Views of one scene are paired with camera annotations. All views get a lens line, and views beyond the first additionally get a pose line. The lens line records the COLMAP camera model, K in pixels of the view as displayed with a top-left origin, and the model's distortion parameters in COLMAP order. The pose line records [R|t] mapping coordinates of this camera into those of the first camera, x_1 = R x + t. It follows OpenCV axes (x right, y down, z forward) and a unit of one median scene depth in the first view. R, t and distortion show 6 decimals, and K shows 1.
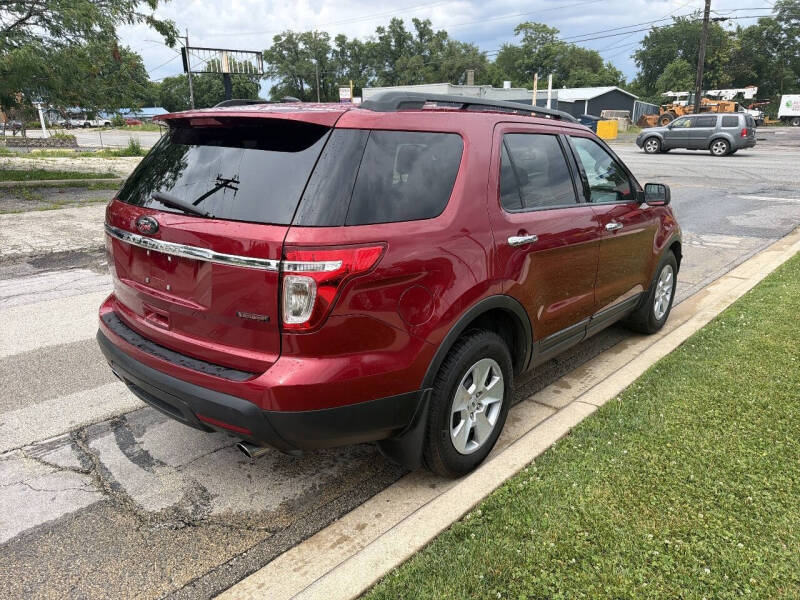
lens RADIAL K [[565.5, 0, 395.1], [0, 565.5, 299.8], [0, 0, 1]] dist [0.018505, -0.022607]
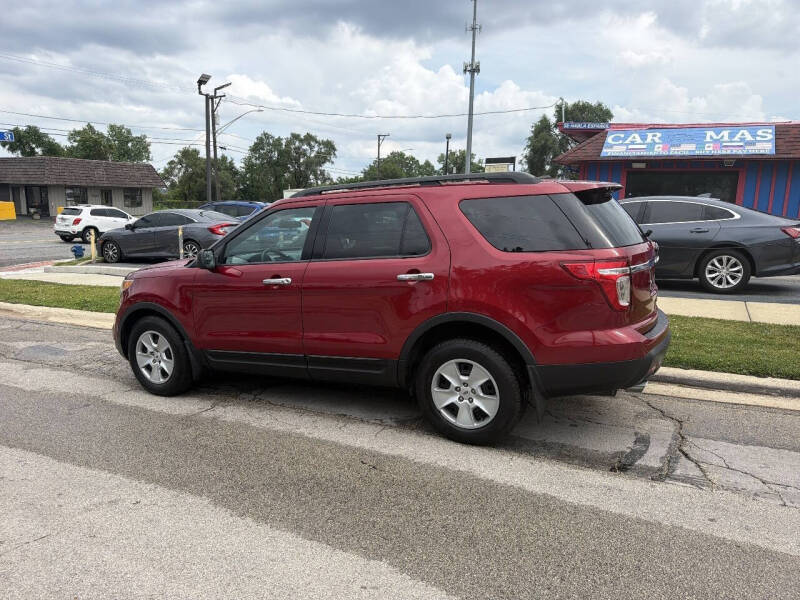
lens RADIAL K [[565.5, 0, 392.2], [0, 565.5, 308.2], [0, 0, 1]] dist [0.018505, -0.022607]
pose [[-0.245223, -0.163743, 0.955538, -0.319957], [0.294235, 0.926571, 0.234290, -0.100823], [-0.923738, 0.338606, -0.179038, 0.355446]]
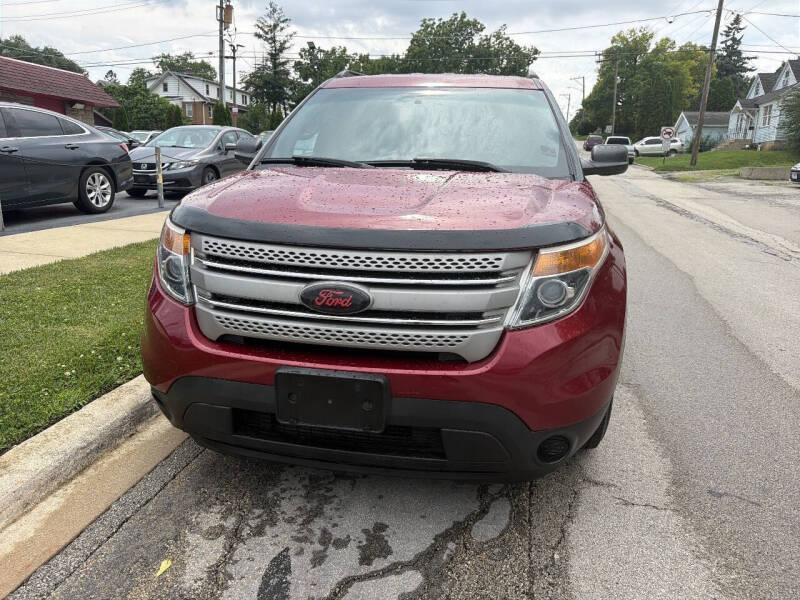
lens RADIAL K [[565.5, 0, 395.7], [0, 565.5, 292.4], [0, 0, 1]] dist [0.018505, -0.022607]
pose [[-0.864333, 0.103234, -0.492210, 0.207614], [-0.165862, 0.865436, 0.472769, -0.128233], [0.474782, 0.490269, -0.730902, 0.534353]]
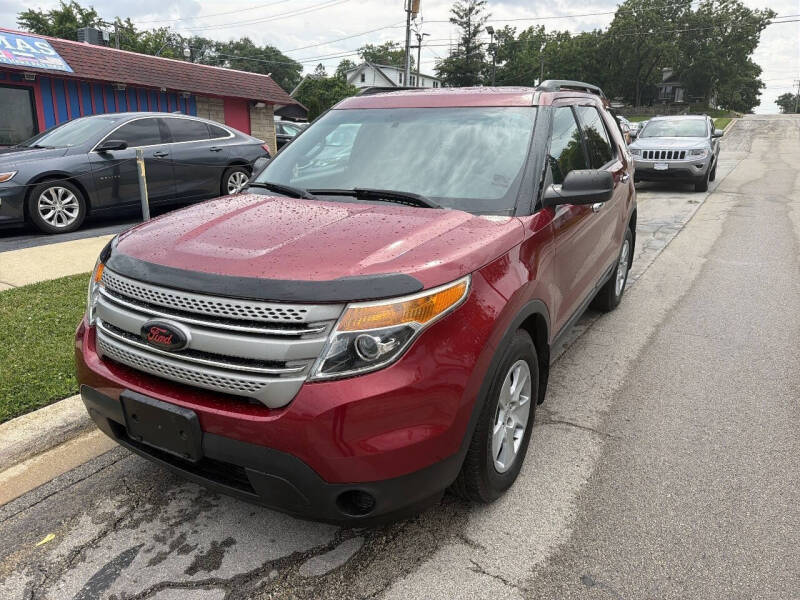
lens RADIAL K [[565.5, 0, 397.9], [0, 565.5, 302.8], [0, 0, 1]] dist [0.018505, -0.022607]
pose [[-0.979749, 0.052576, -0.193205, 0.126775], [-0.062925, 0.835180, 0.546366, -0.152097], [0.190086, 0.547458, -0.814958, 0.557165]]
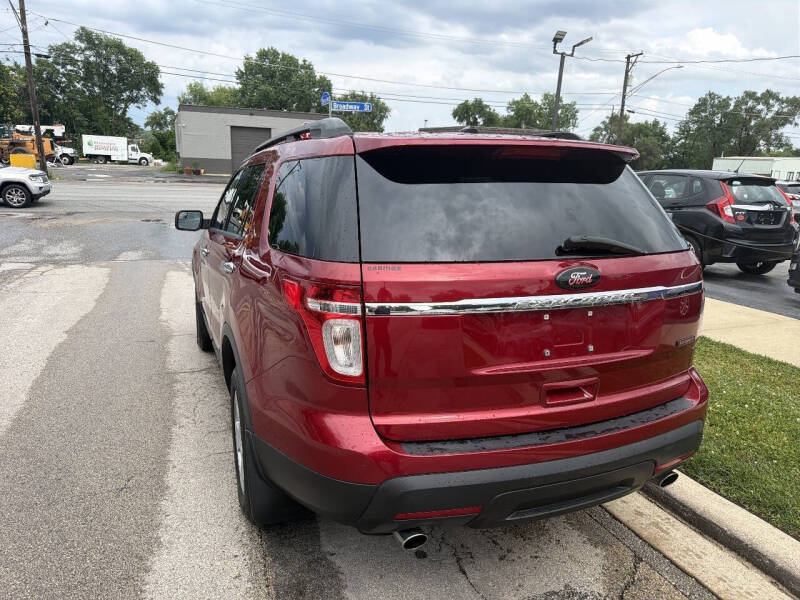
lens RADIAL K [[565.5, 0, 393.3], [0, 565.5, 299.3], [0, 0, 1]] dist [0.018505, -0.022607]
pose [[0.452973, -0.181310, 0.872893, -0.211436], [0.233987, 0.968956, 0.079840, -0.038299], [-0.860271, 0.168080, 0.481335, 0.143667]]
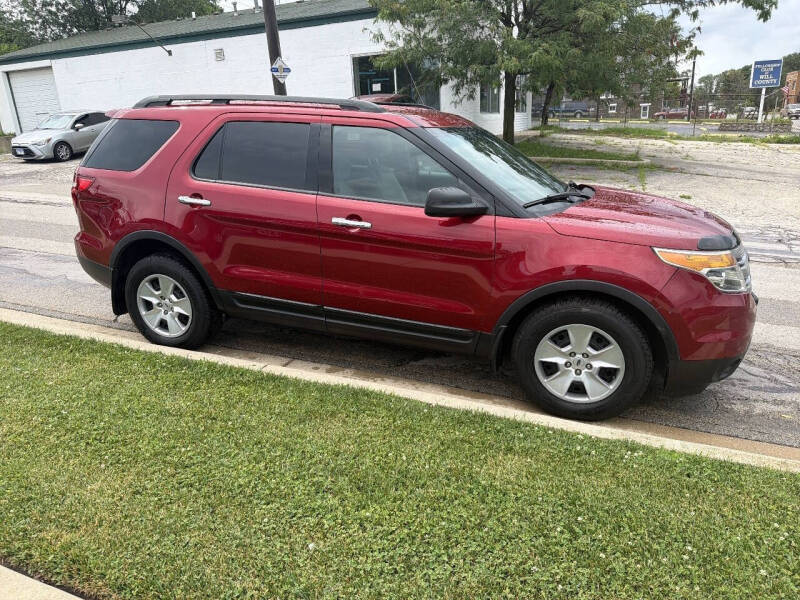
lens RADIAL K [[565.5, 0, 398.1], [0, 565.5, 301.1], [0, 0, 1]] dist [0.018505, -0.022607]
pose [[0.362737, 0.282819, -0.887939, 0.338172], [-0.258514, 0.945977, 0.195698, -0.054995], [0.895317, 0.158557, 0.416254, 0.185927]]
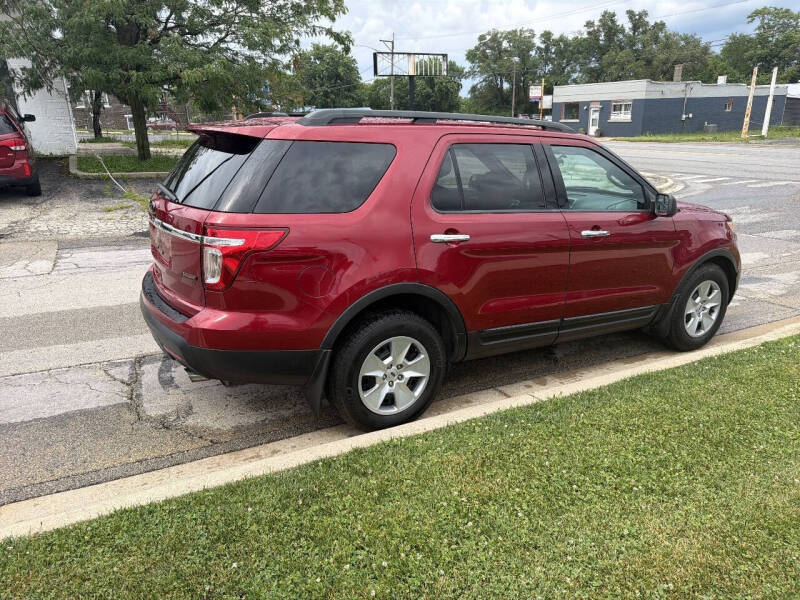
lens RADIAL K [[565.5, 0, 397.8], [0, 565.5, 299.6], [0, 0, 1]] dist [0.018505, -0.022607]
pose [[0.945502, 0.100363, -0.309763, 0.100114], [-0.099541, 0.994861, 0.018502, 0.001666], [0.310028, 0.013340, 0.950634, -0.023070]]
